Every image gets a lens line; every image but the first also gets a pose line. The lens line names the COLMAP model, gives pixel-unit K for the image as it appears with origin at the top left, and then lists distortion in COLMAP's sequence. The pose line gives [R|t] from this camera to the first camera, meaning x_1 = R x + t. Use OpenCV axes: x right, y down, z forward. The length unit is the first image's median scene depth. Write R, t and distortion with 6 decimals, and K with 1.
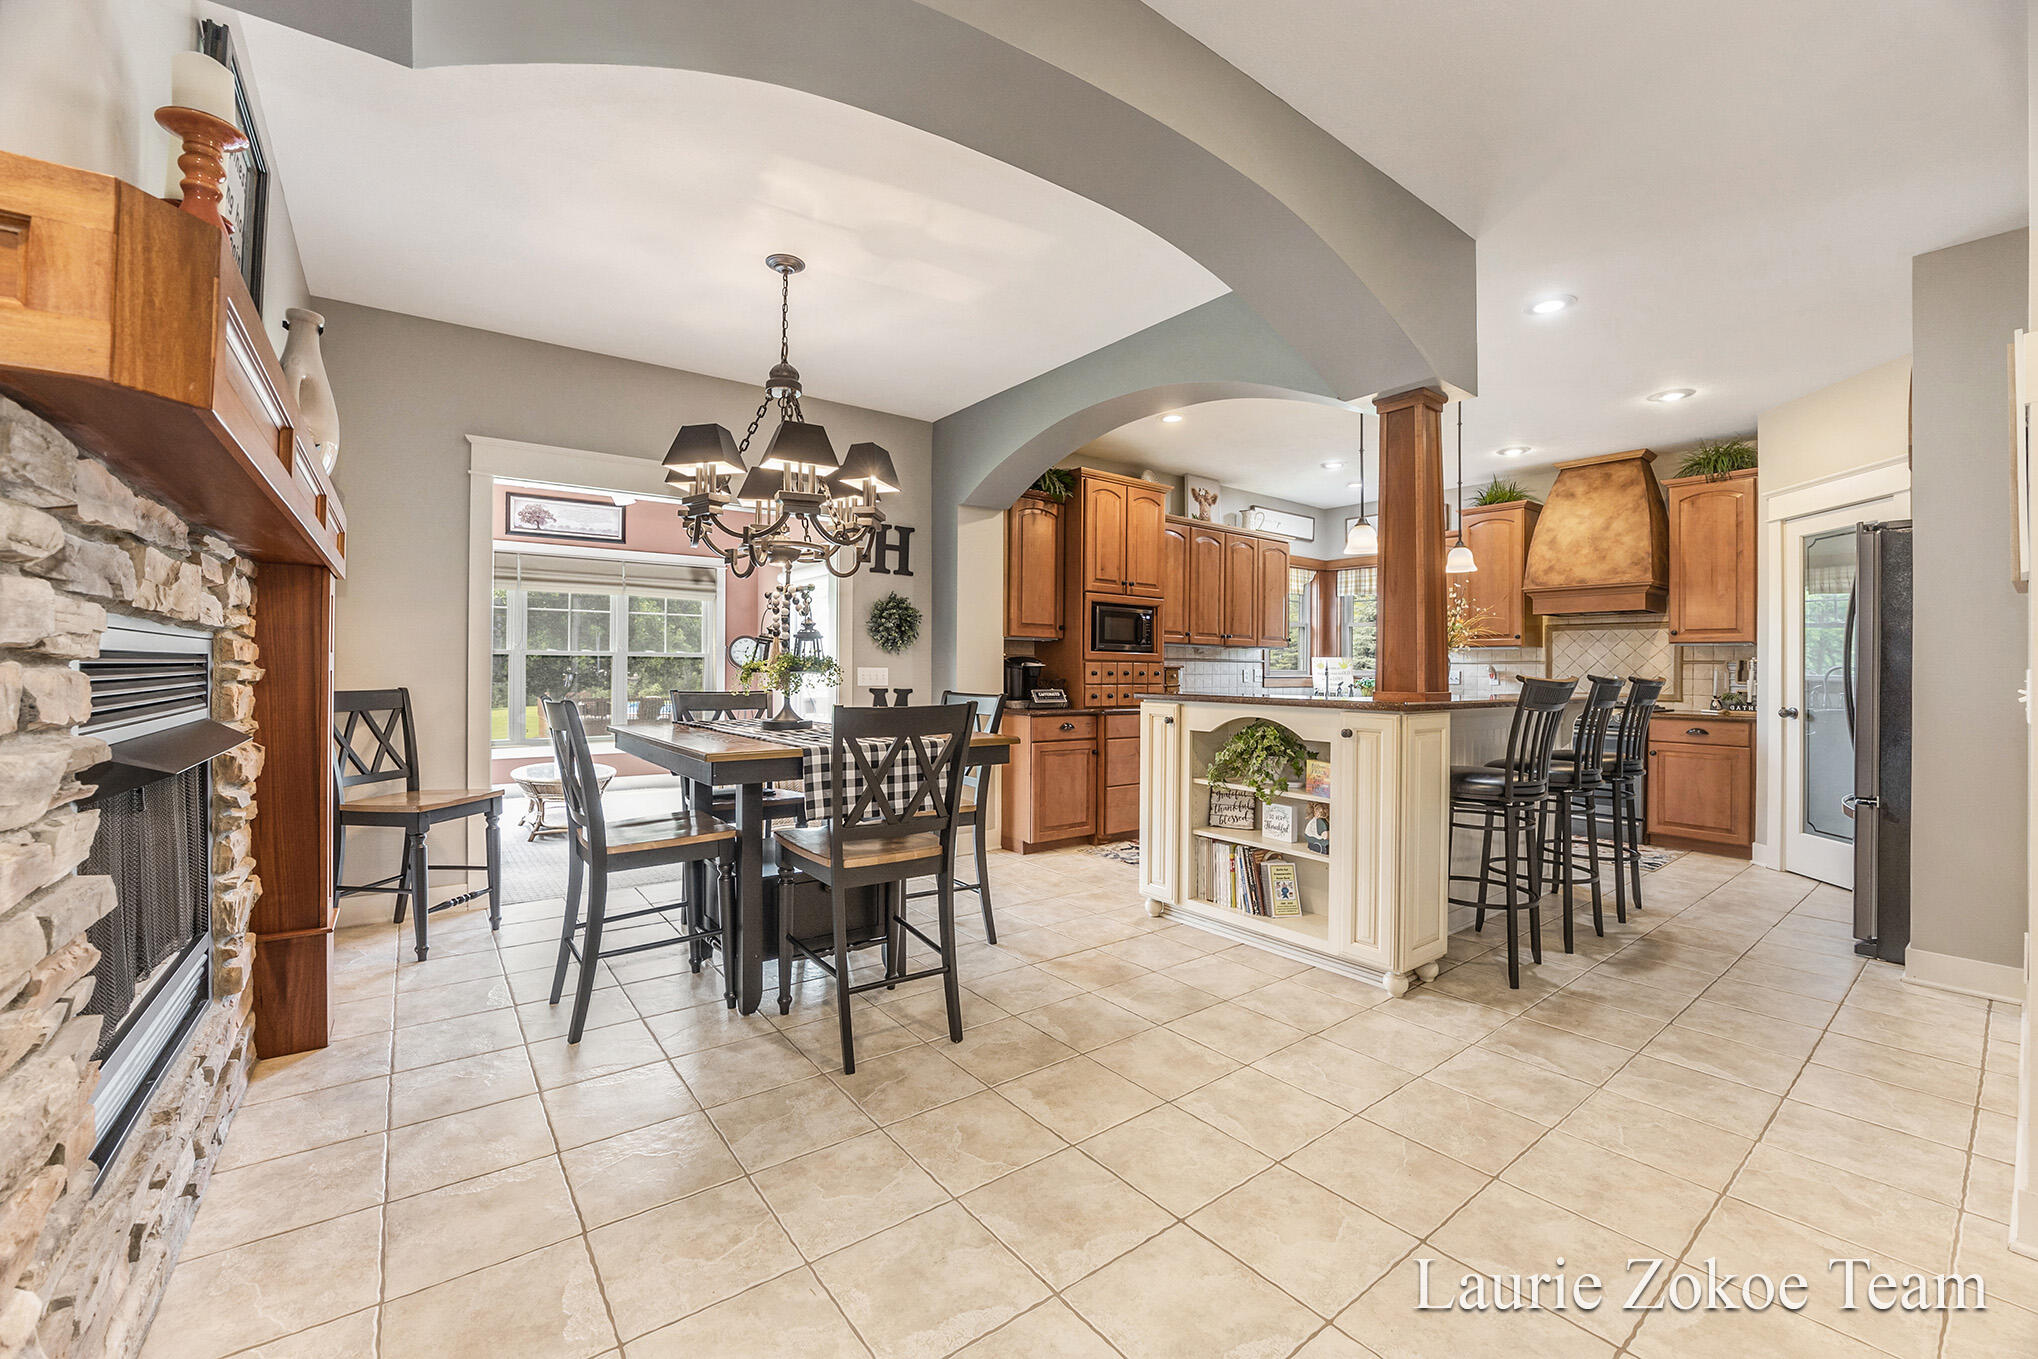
lens RADIAL K [[810.0, 0, 959.4], [0, 810.0, 672.9], [0, 0, 1]] dist [-0.035133, 0.003342]
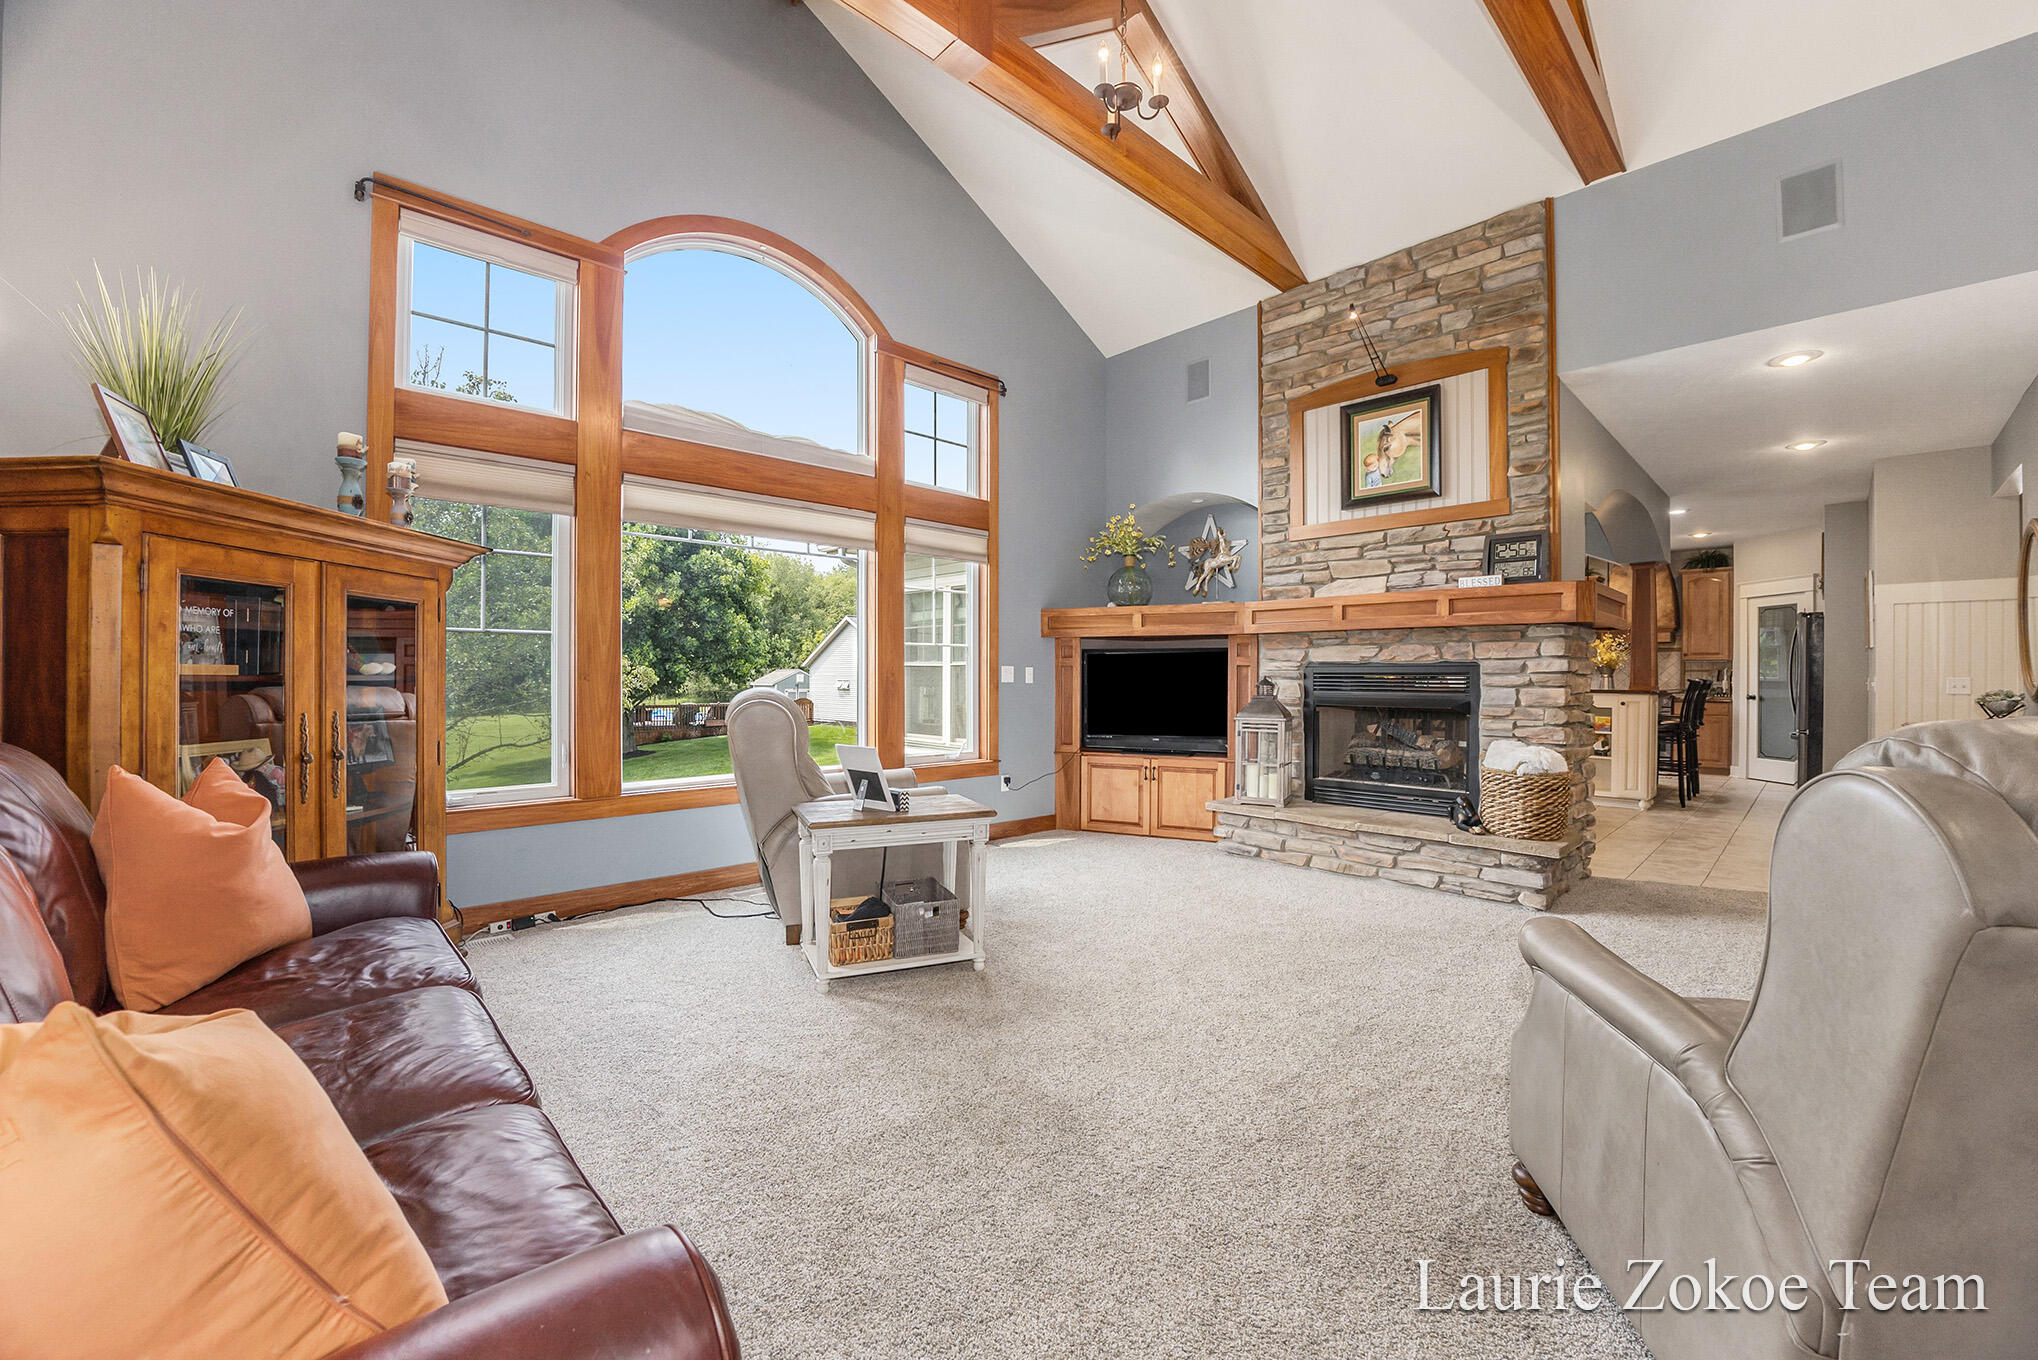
lens RADIAL K [[810.0, 0, 970.4], [0, 810.0, 682.5], [0, 0, 1]] dist [-0.035133, 0.003342]
pose [[0.992936, -0.005860, 0.118502, -1.079662], [0.005196, 0.999969, 0.005912, -0.006922], [-0.118533, -0.005255, 0.992936, -0.697041]]
